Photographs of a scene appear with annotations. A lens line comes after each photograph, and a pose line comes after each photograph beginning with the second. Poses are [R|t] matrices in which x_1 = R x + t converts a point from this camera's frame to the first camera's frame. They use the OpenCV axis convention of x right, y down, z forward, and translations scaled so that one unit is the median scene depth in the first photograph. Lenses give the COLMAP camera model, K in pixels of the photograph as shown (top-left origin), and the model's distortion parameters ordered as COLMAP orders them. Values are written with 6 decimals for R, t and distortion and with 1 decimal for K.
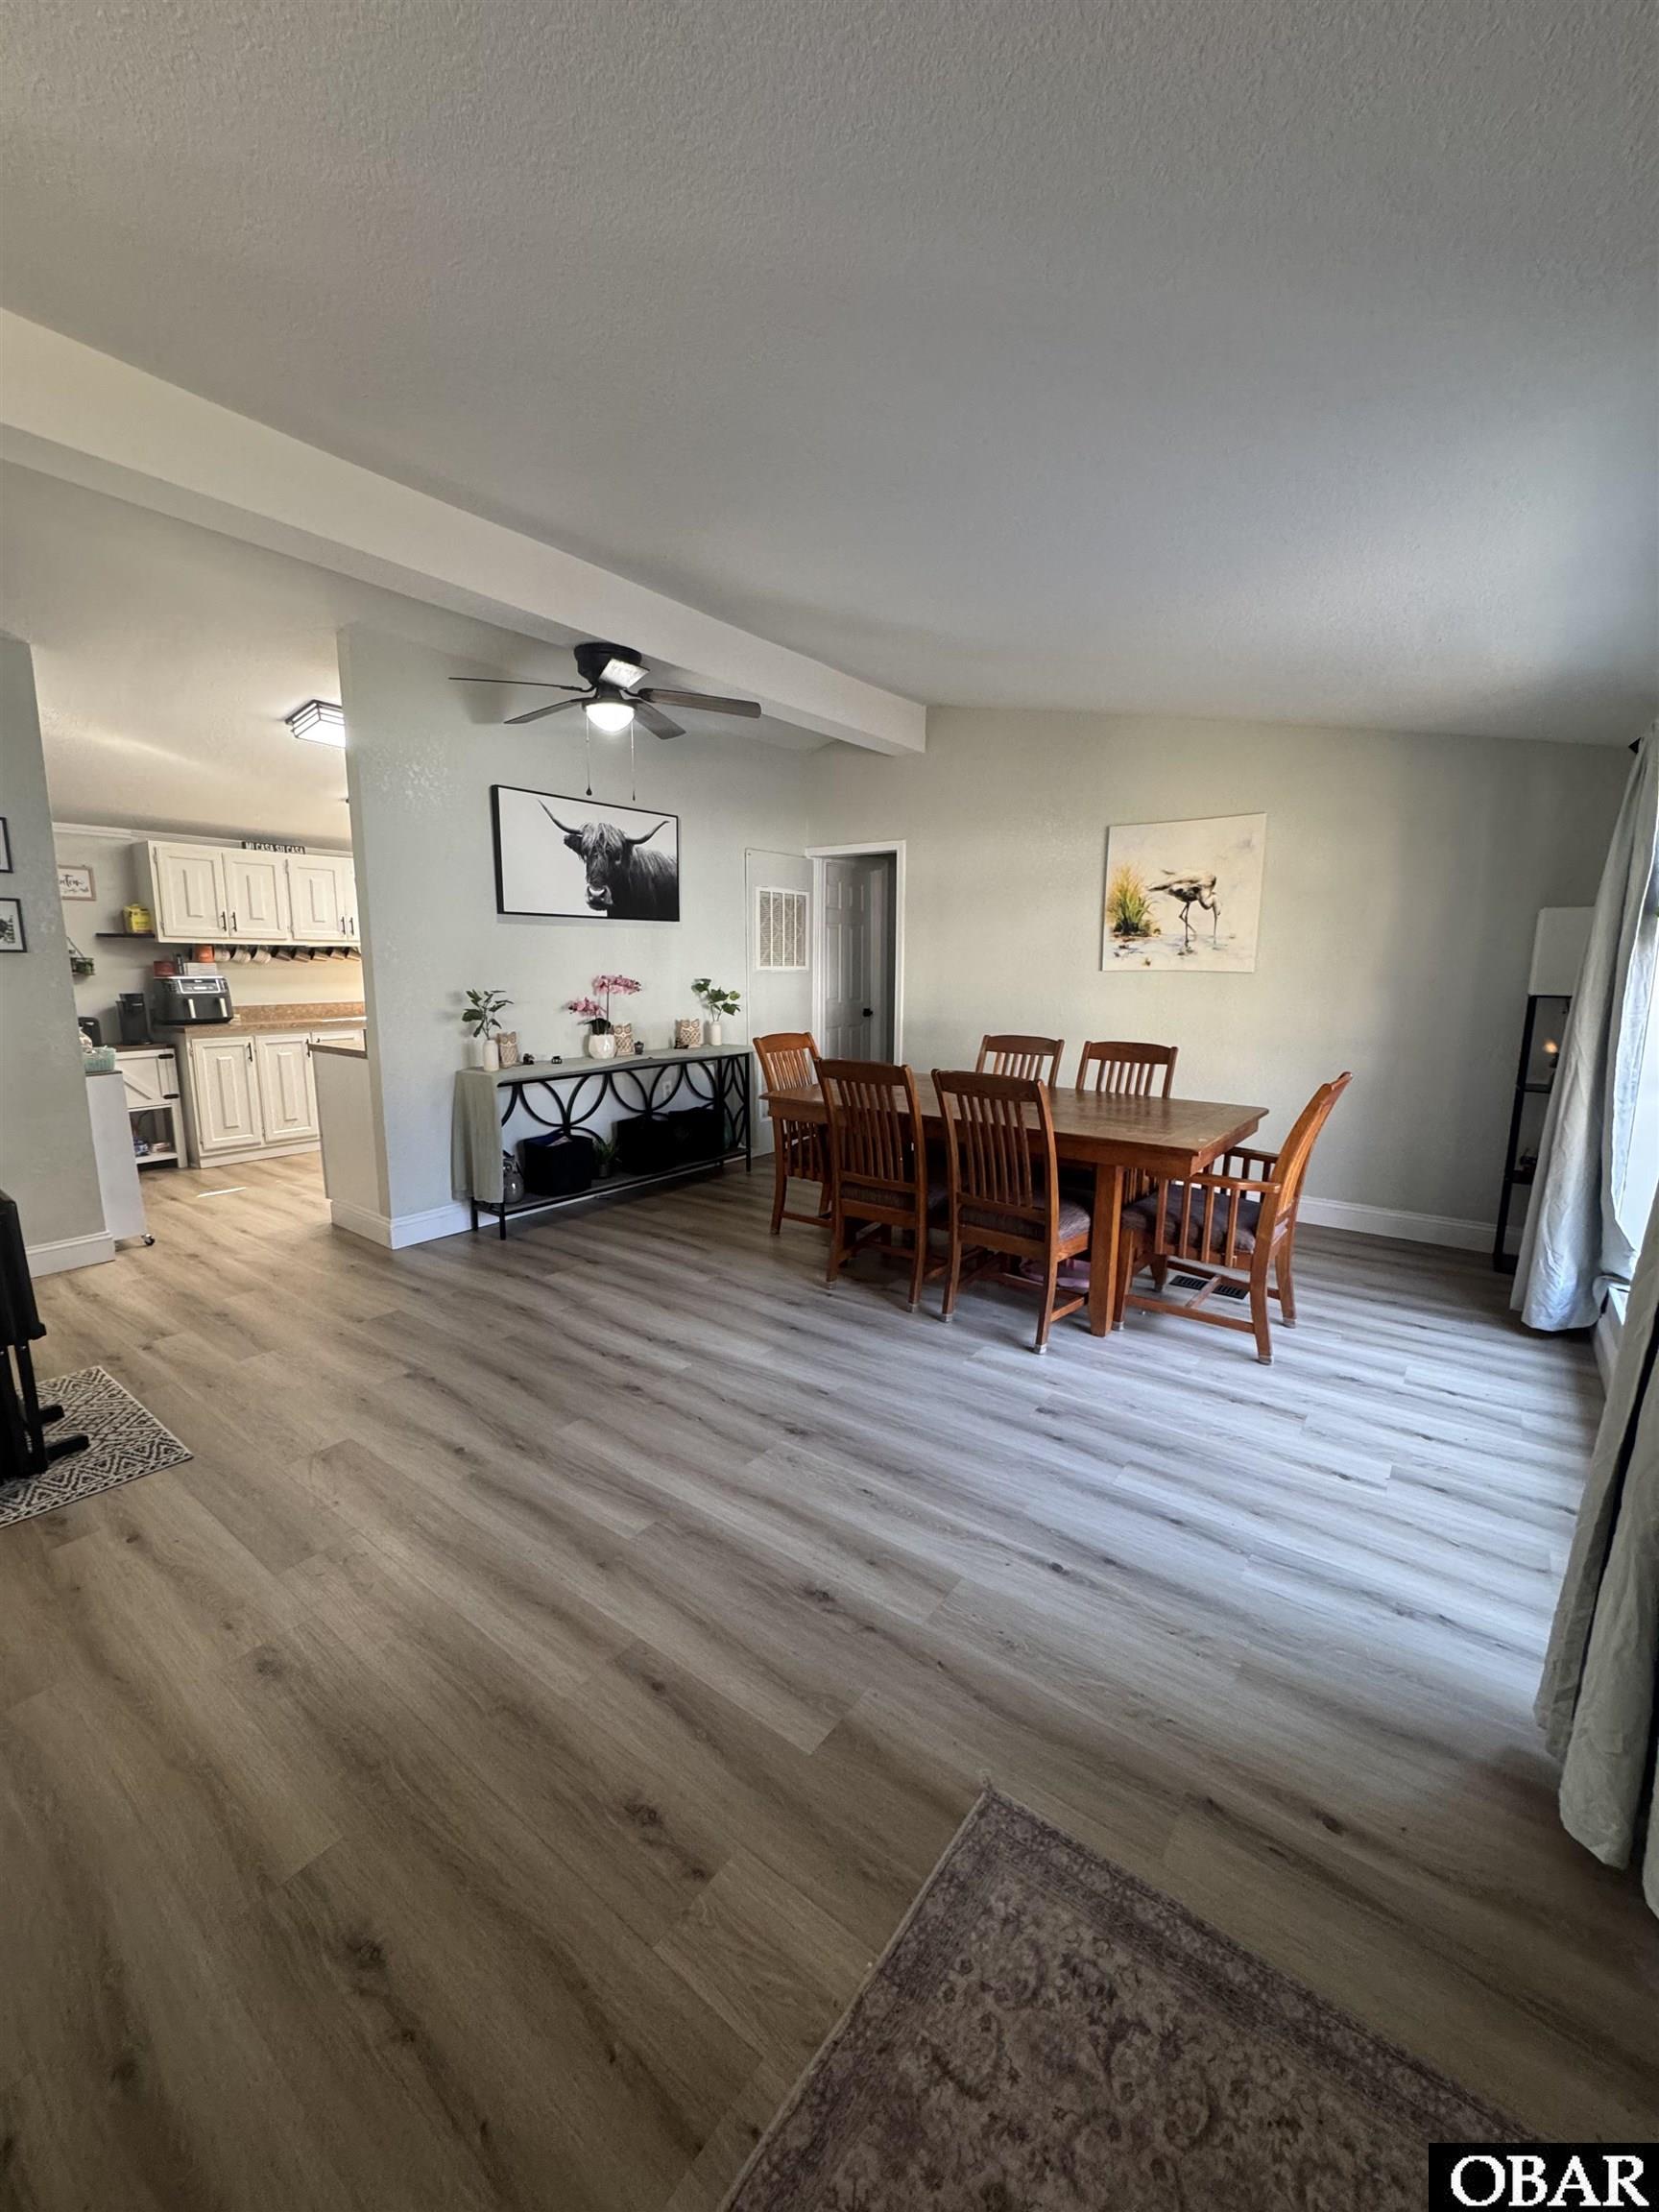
lens RADIAL K [[886.6, 0, 827.2], [0, 886.6, 1105.4], [0, 0, 1]] dist [-0.003886, 0.000025]
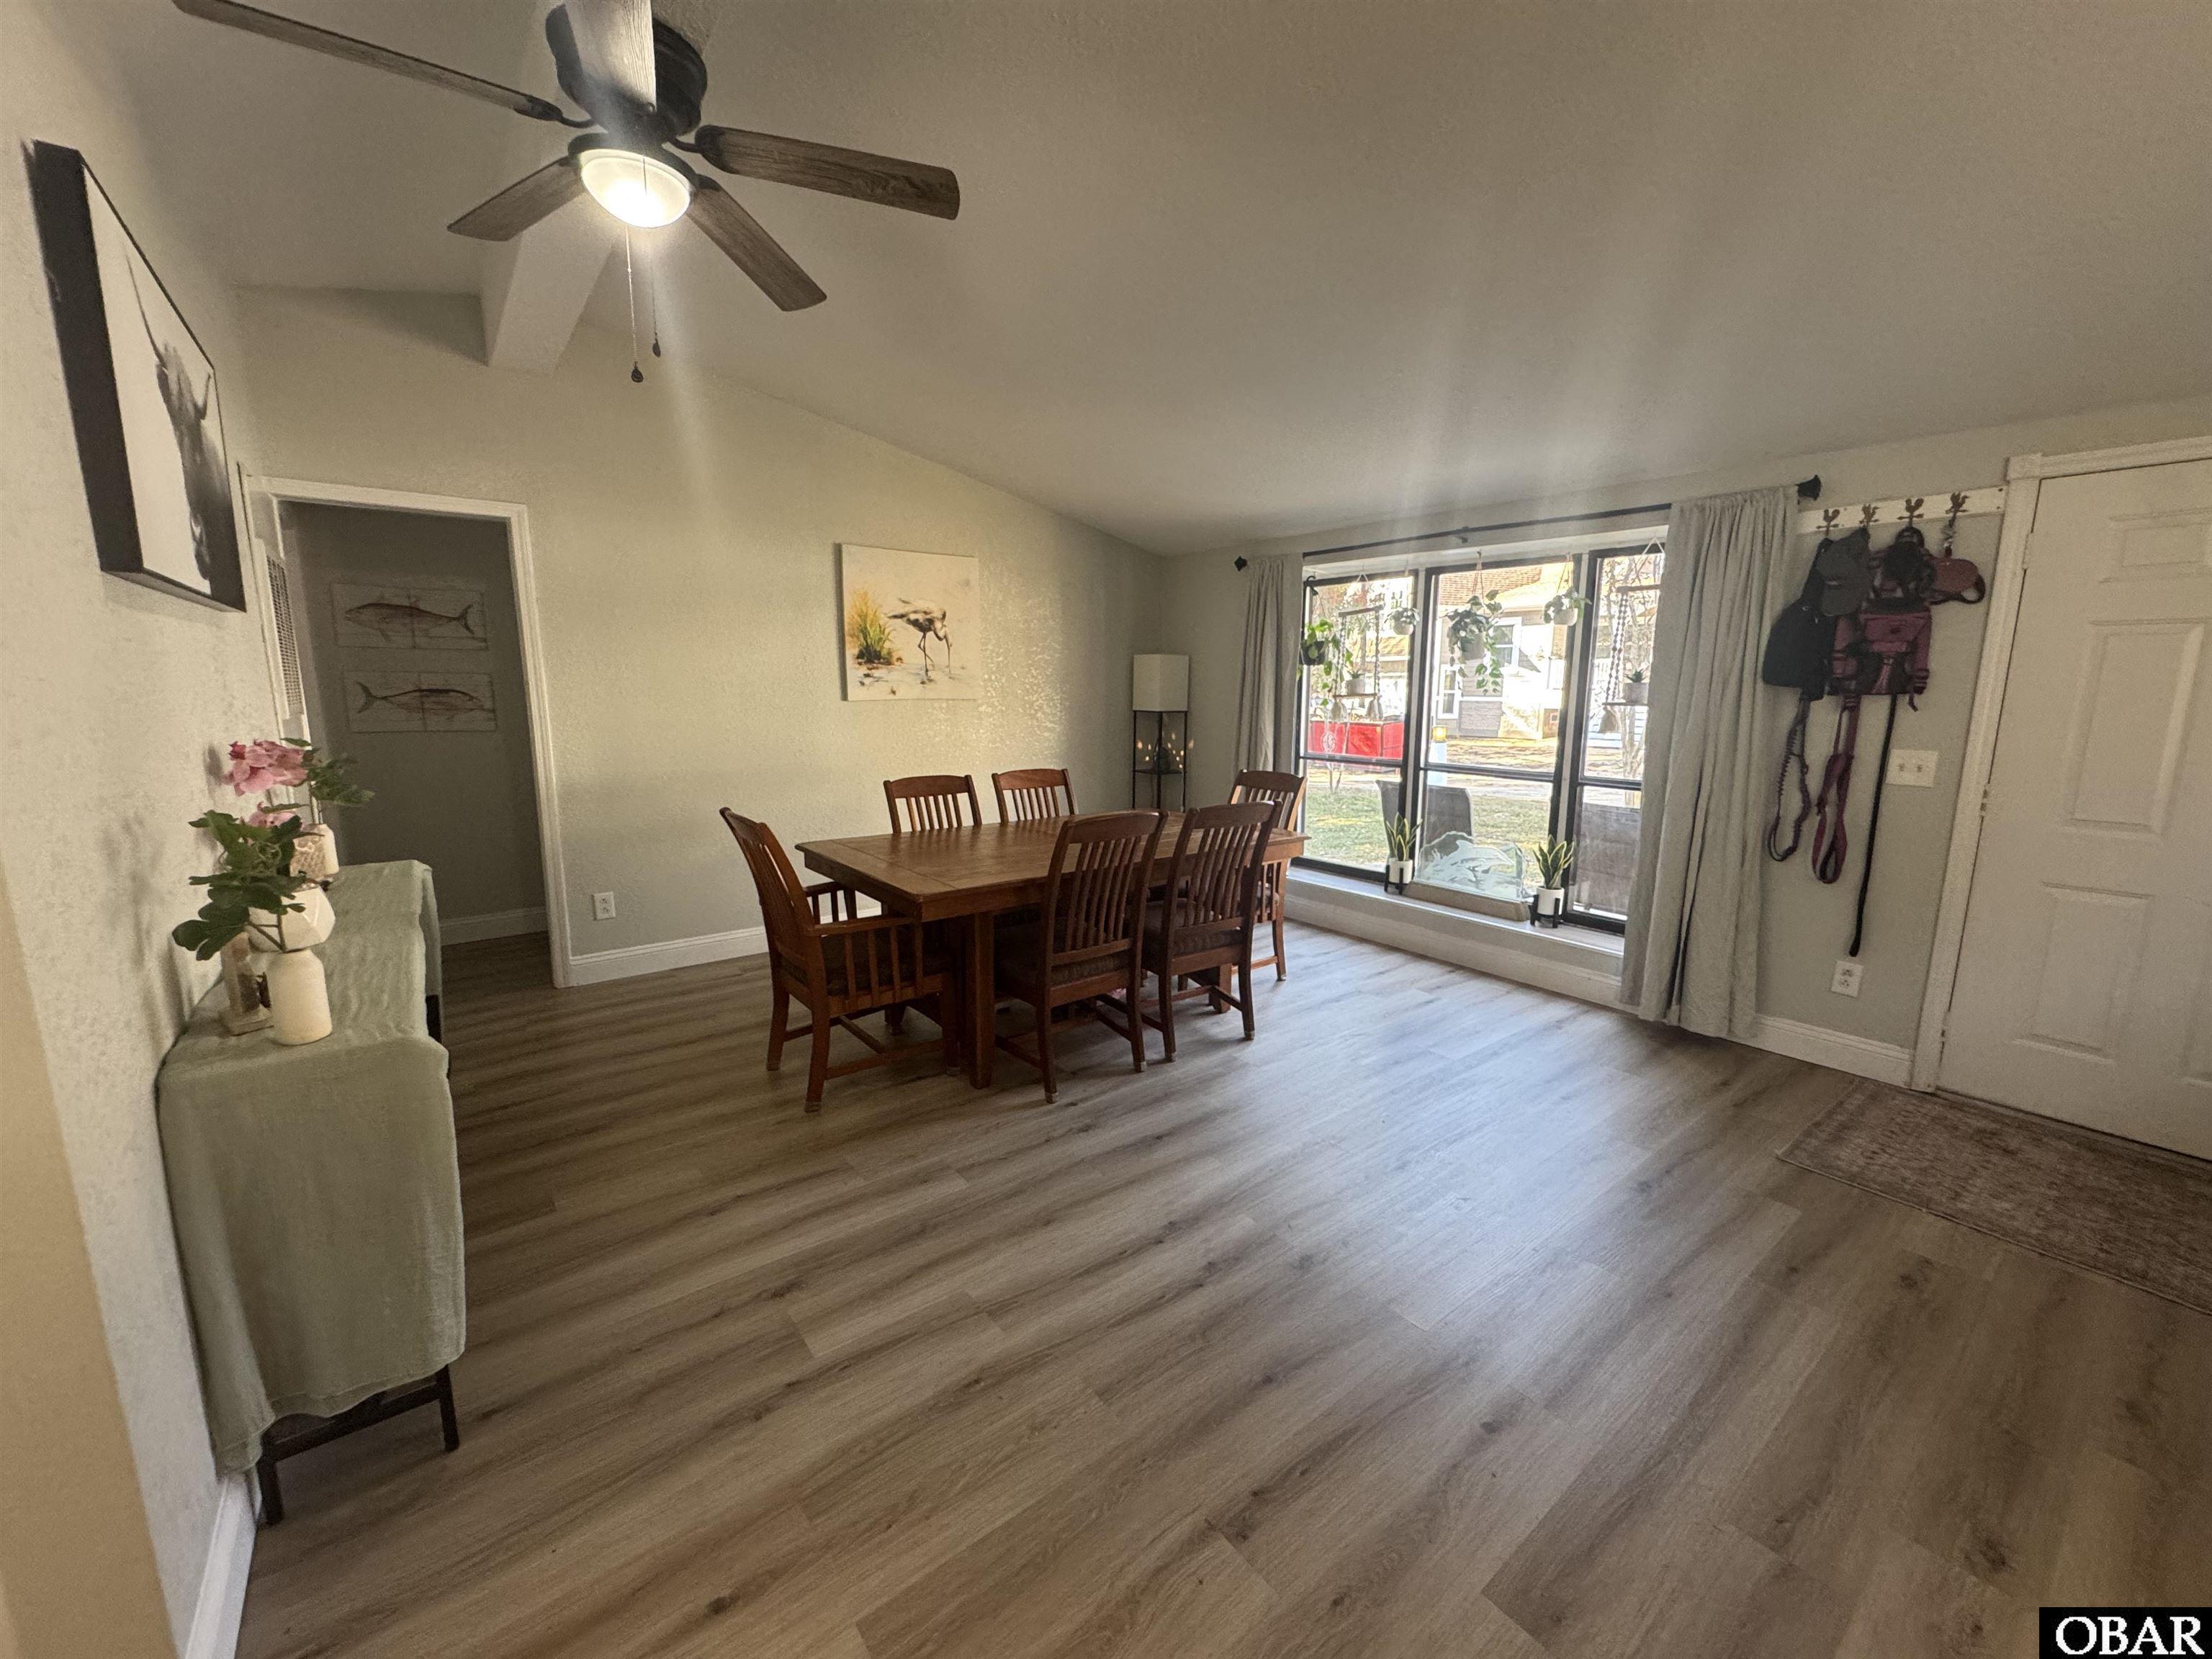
lens RADIAL K [[886.6, 0, 1105.7], [0, 886.6, 830.5], [0, 0, 1]] dist [-0.003886, 0.000025]
pose [[0.254054, -0.164685, 0.953066, -0.589830], [0.154310, 0.979677, 0.128150, -0.109670], [-0.954801, 0.114510, 0.274303, 0.574909]]
